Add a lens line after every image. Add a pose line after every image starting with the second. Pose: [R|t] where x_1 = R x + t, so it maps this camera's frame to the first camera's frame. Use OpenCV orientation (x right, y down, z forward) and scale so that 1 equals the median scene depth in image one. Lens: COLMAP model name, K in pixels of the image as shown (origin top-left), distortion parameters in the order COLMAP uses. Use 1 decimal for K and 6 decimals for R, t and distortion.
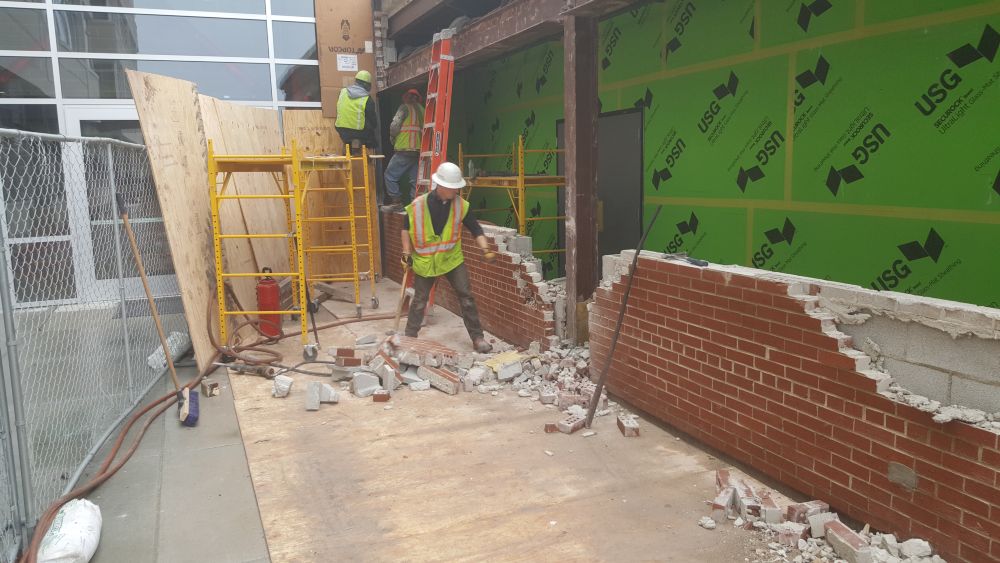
lens RADIAL K [[740.0, 0, 502.6], [0, 740.0, 283.1], [0, 0, 1]] dist [0.054675, -0.030461]
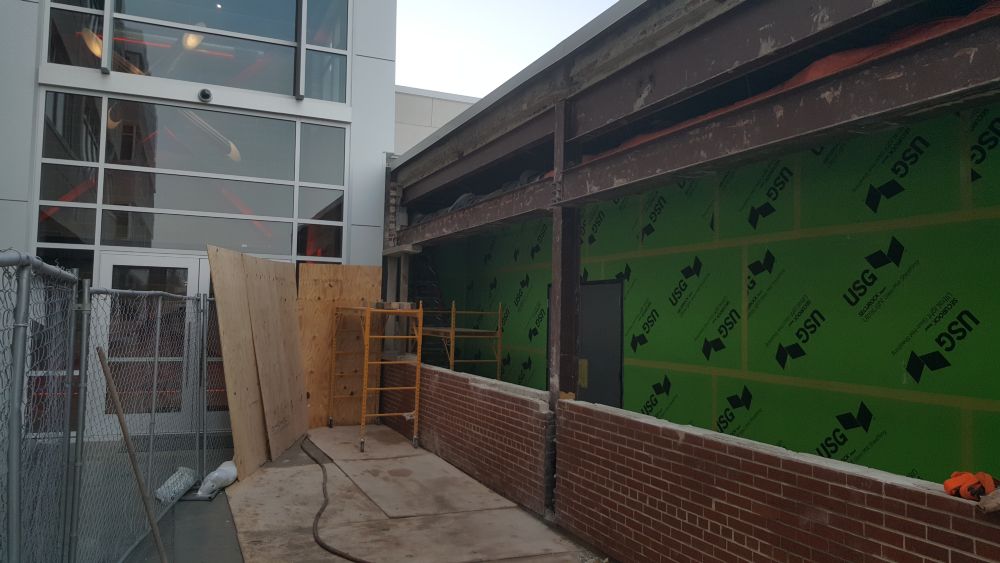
lens RADIAL K [[740.0, 0, 498.9], [0, 740.0, 277.3], [0, 0, 1]] dist [0.054675, -0.030461]
pose [[0.998958, 0.045446, -0.004157, 0.006191], [-0.045321, 0.977258, -0.207154, 0.002947], [-0.005352, 0.207127, 0.978300, -0.136604]]
